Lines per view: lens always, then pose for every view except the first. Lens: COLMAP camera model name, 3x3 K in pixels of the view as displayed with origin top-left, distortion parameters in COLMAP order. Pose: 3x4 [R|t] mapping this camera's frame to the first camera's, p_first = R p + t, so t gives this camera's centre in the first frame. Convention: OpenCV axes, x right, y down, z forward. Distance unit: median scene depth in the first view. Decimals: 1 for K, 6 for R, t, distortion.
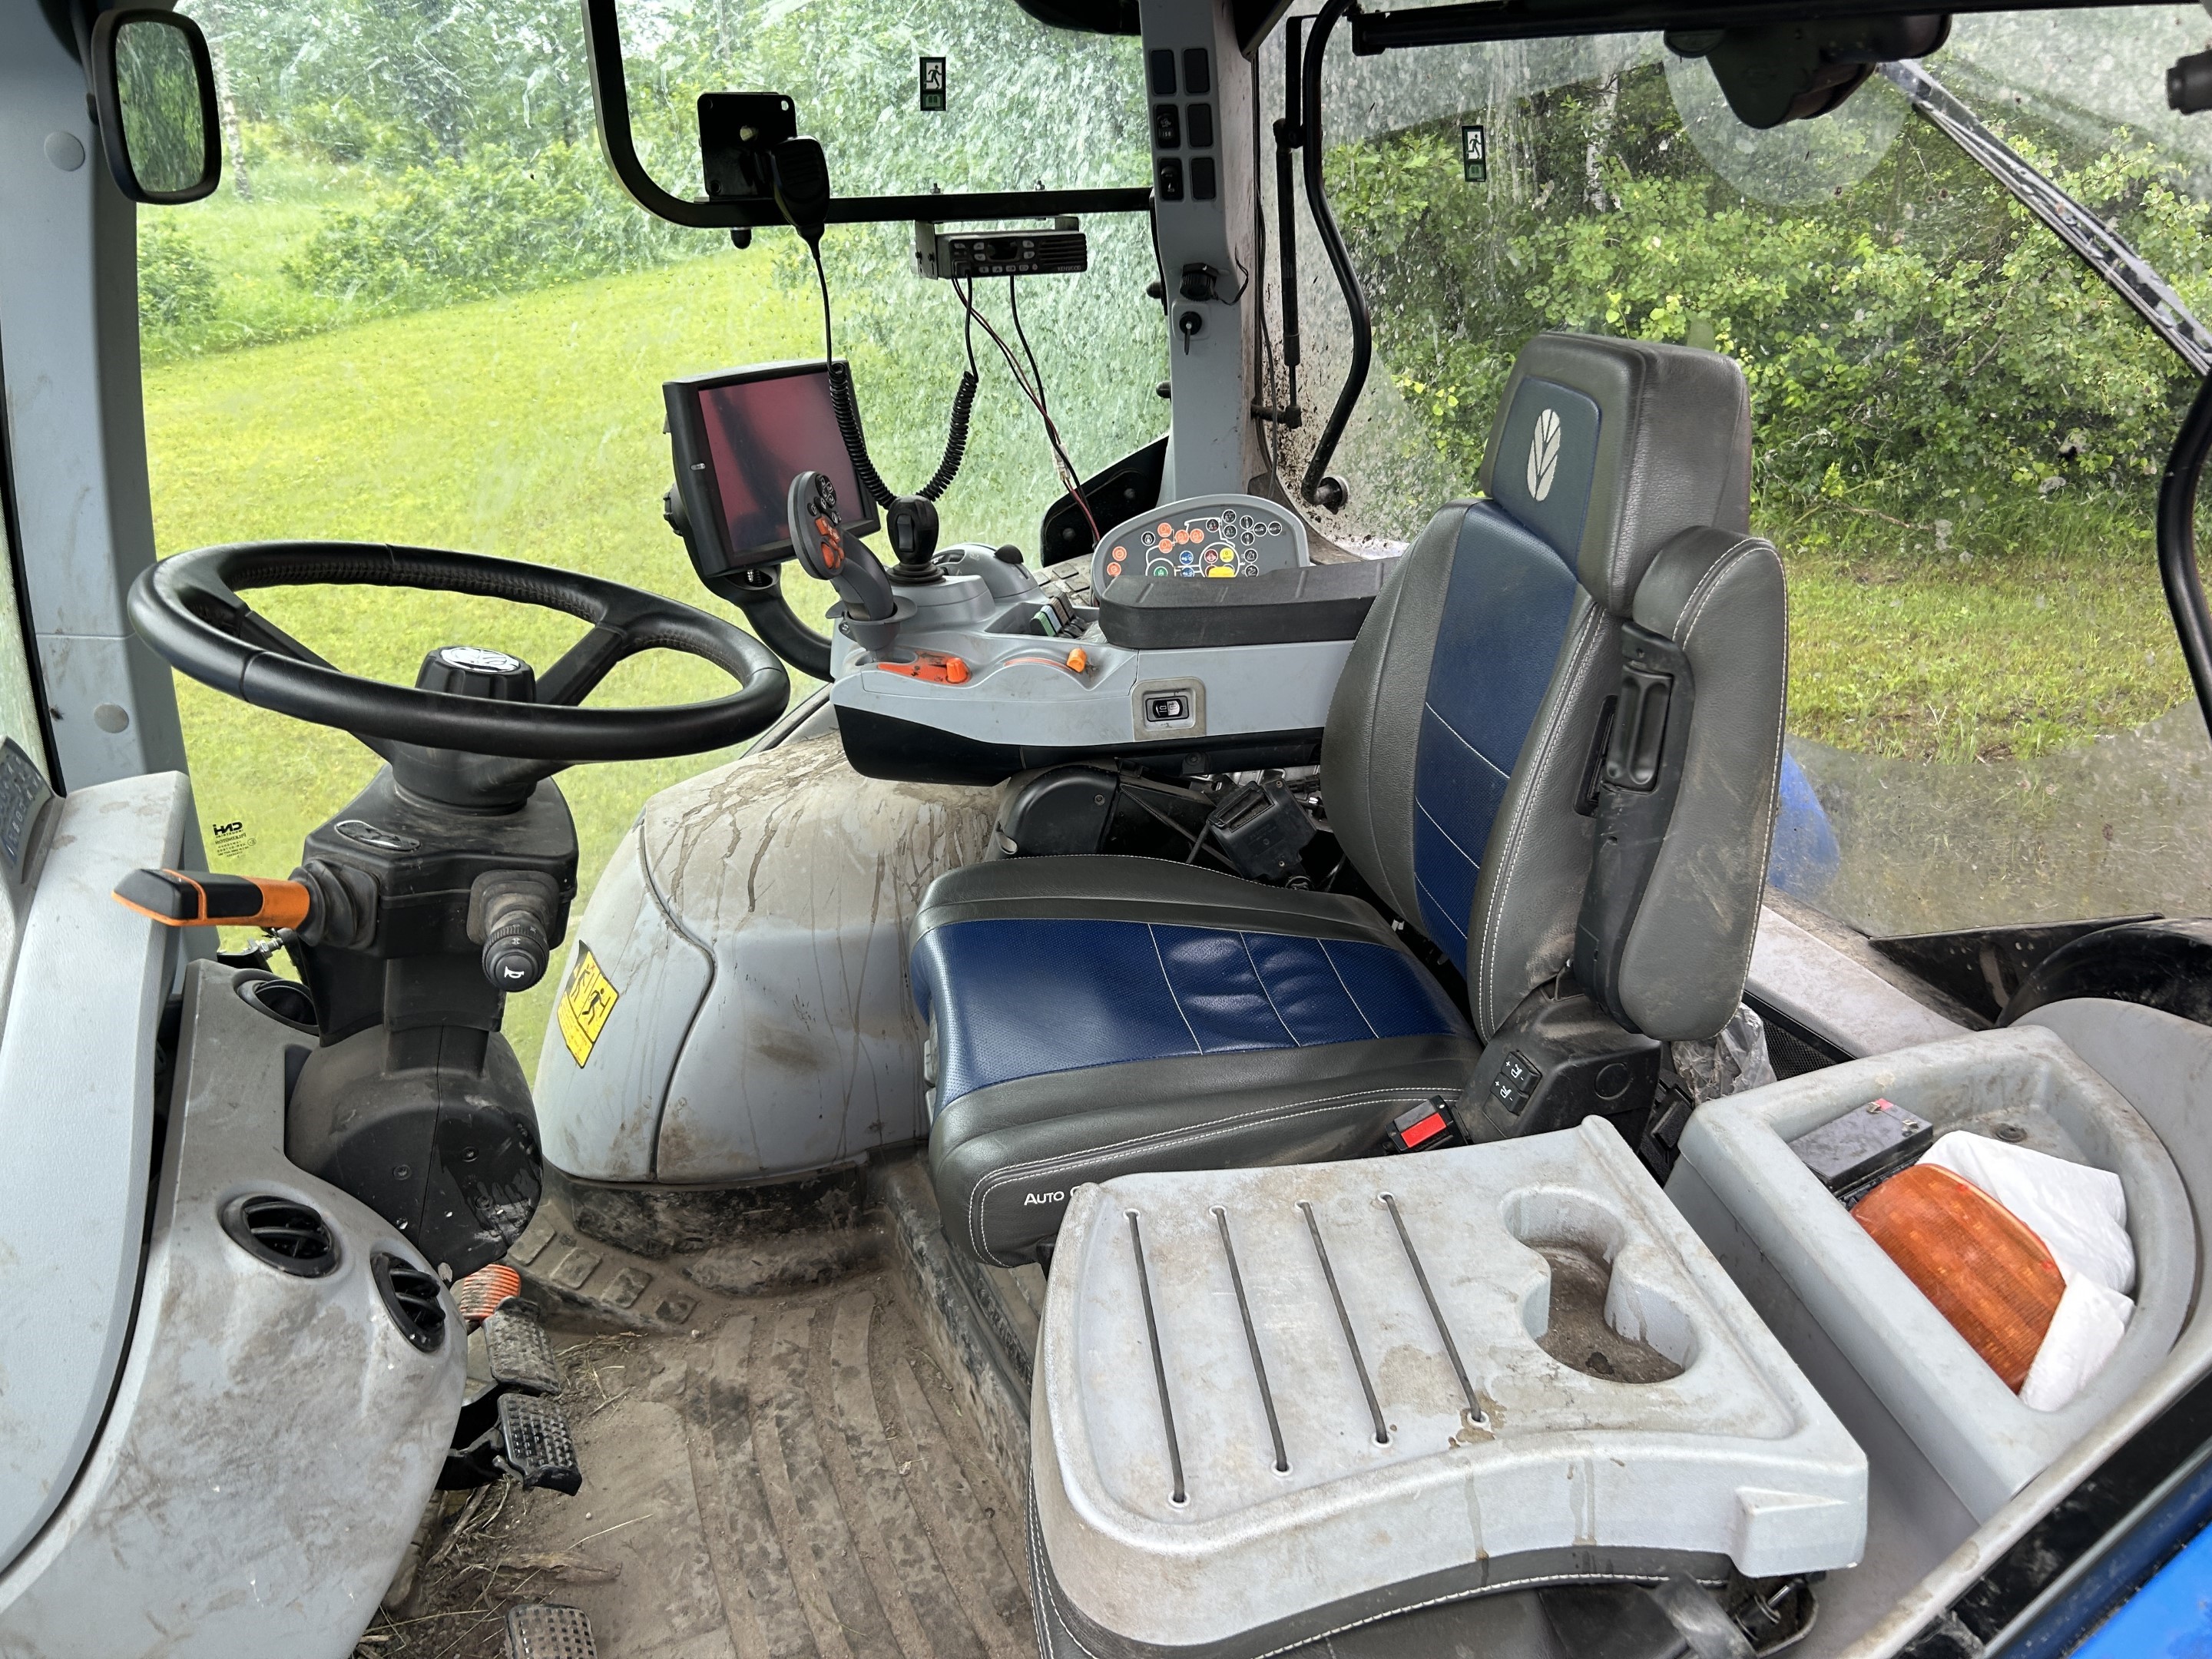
lens RADIAL K [[1665.0, 0, 1107.6], [0, 1665.0, 828.5], [0, 0, 1]] dist [0.051642, -0.003576]
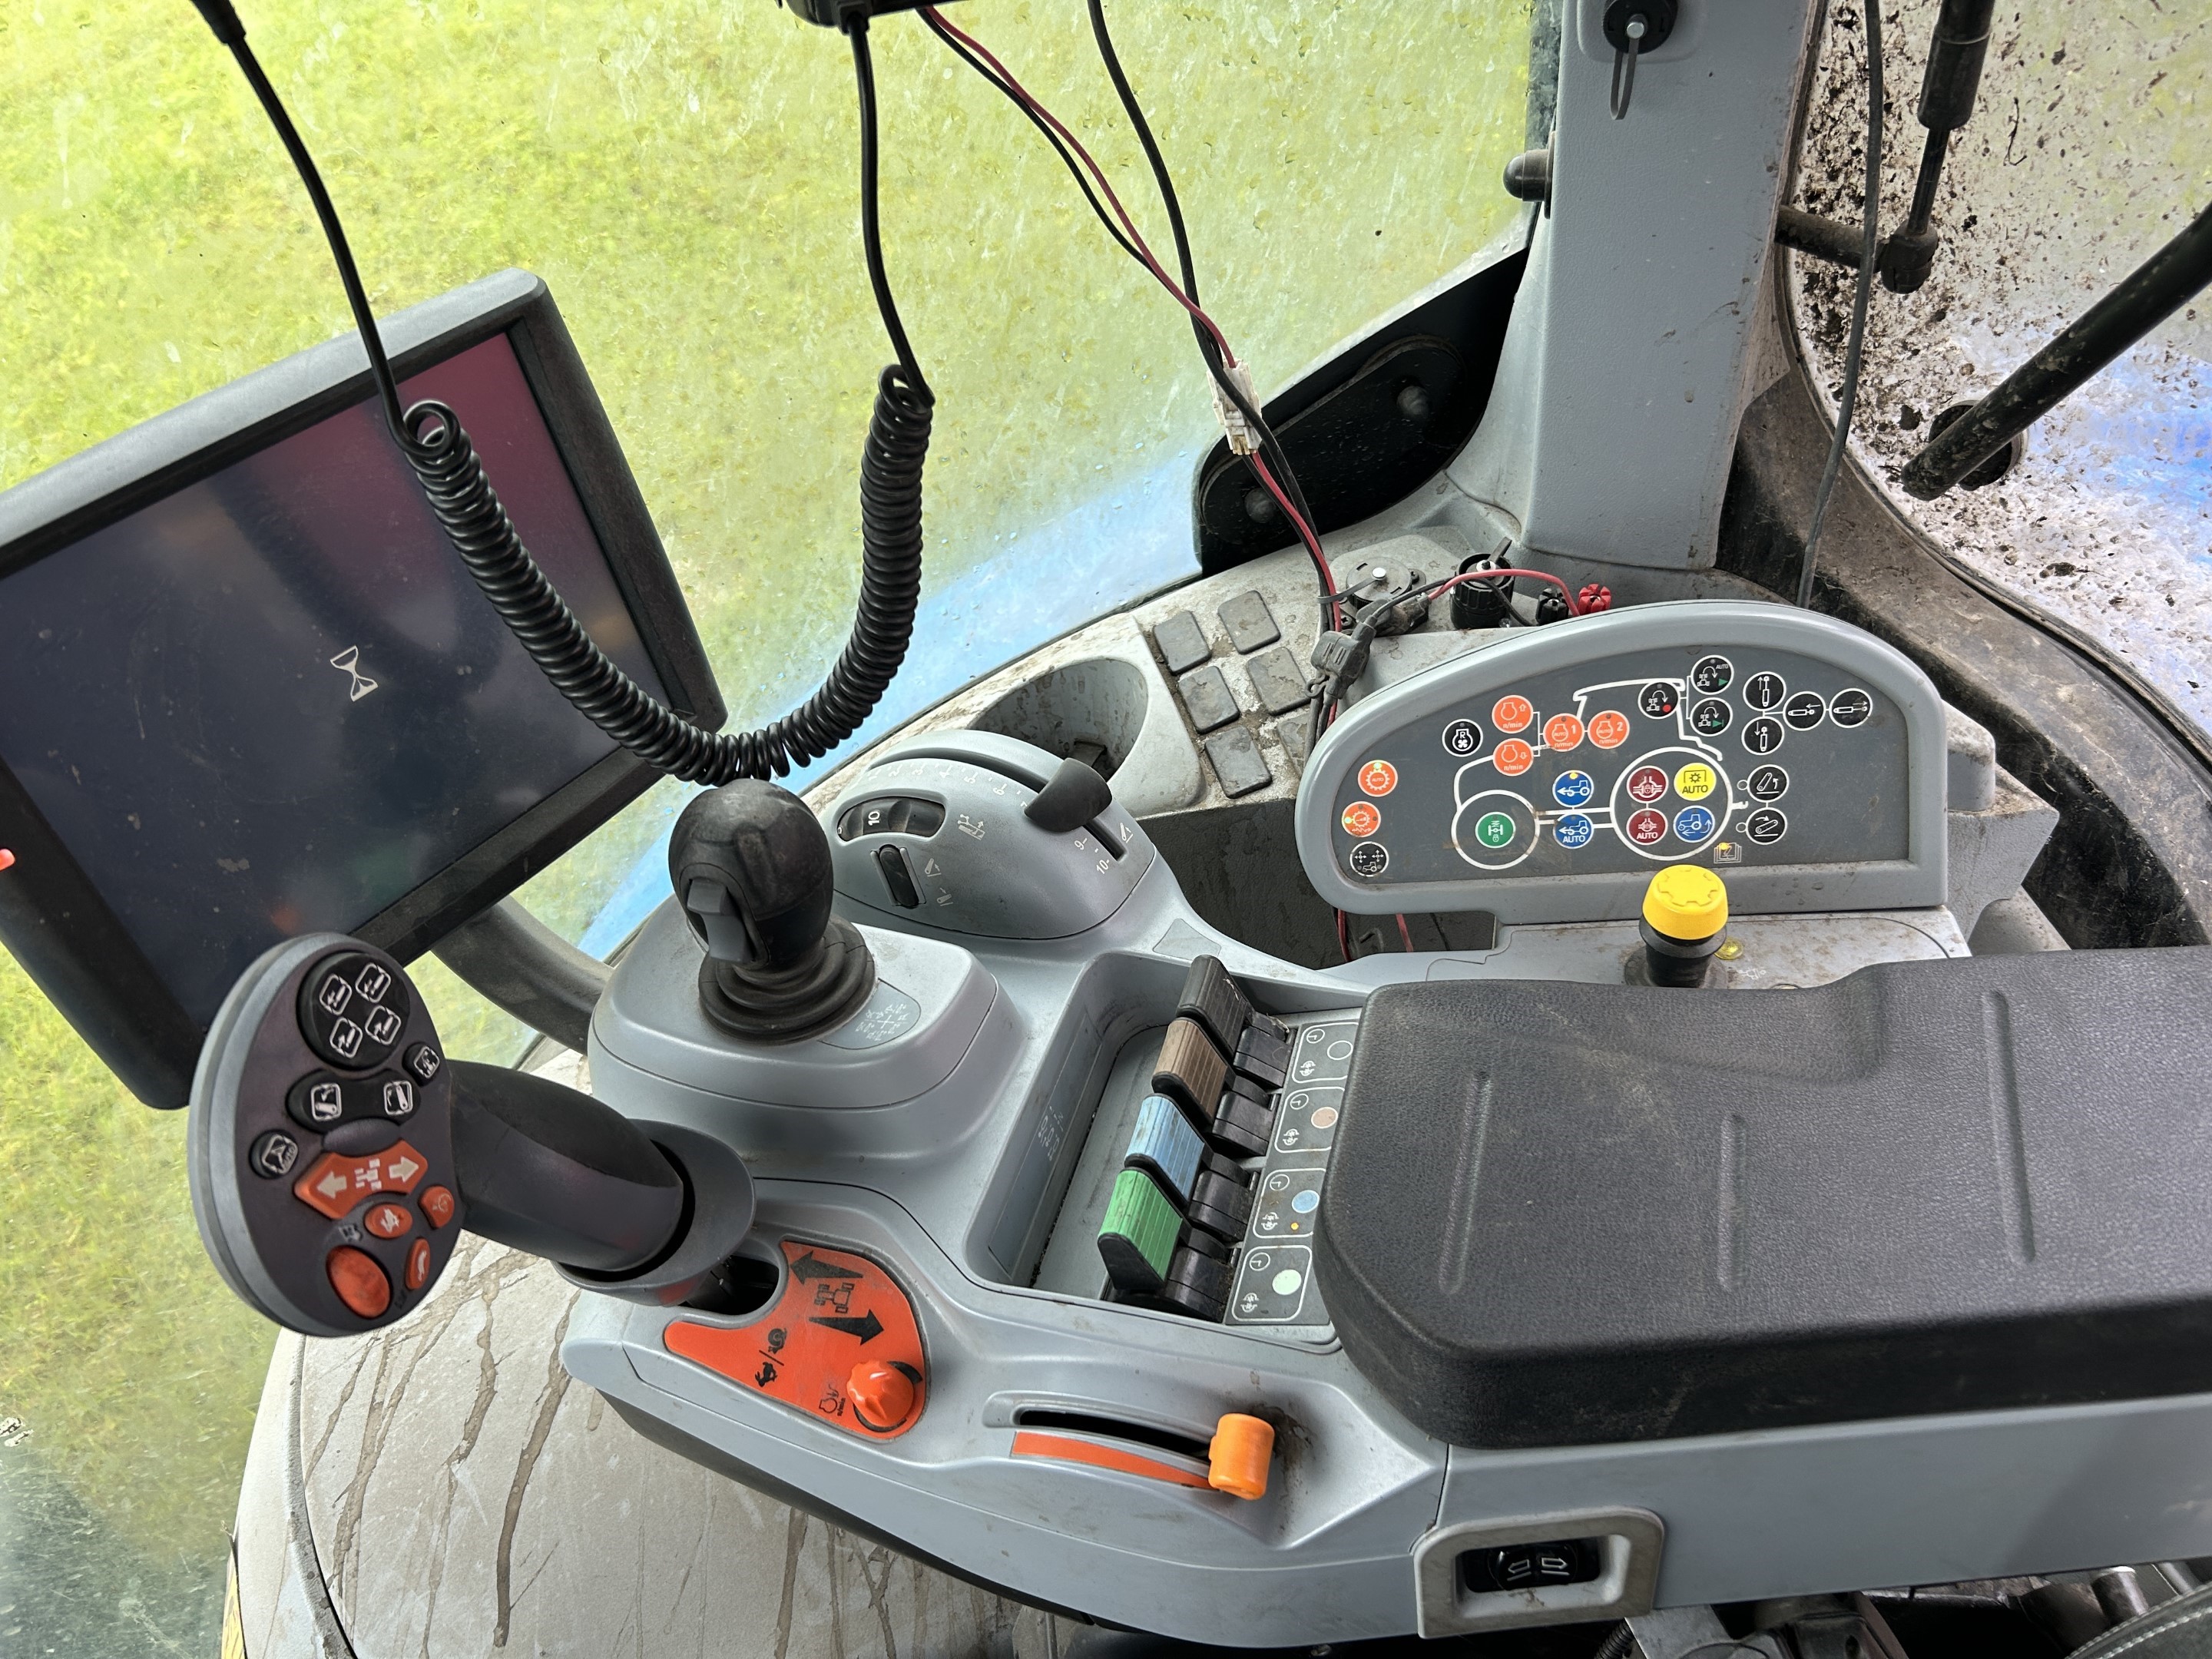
lens RADIAL K [[1665.0, 0, 1103.9], [0, 1665.0, 831.0], [0, 0, 1]] dist [0.051642, -0.003576]
pose [[0.989979, 0.028500, -0.138307, -0.002142], [0.025696, 0.926714, 0.374887, -0.290478], [0.138855, -0.374684, 0.916696, 0.655258]]
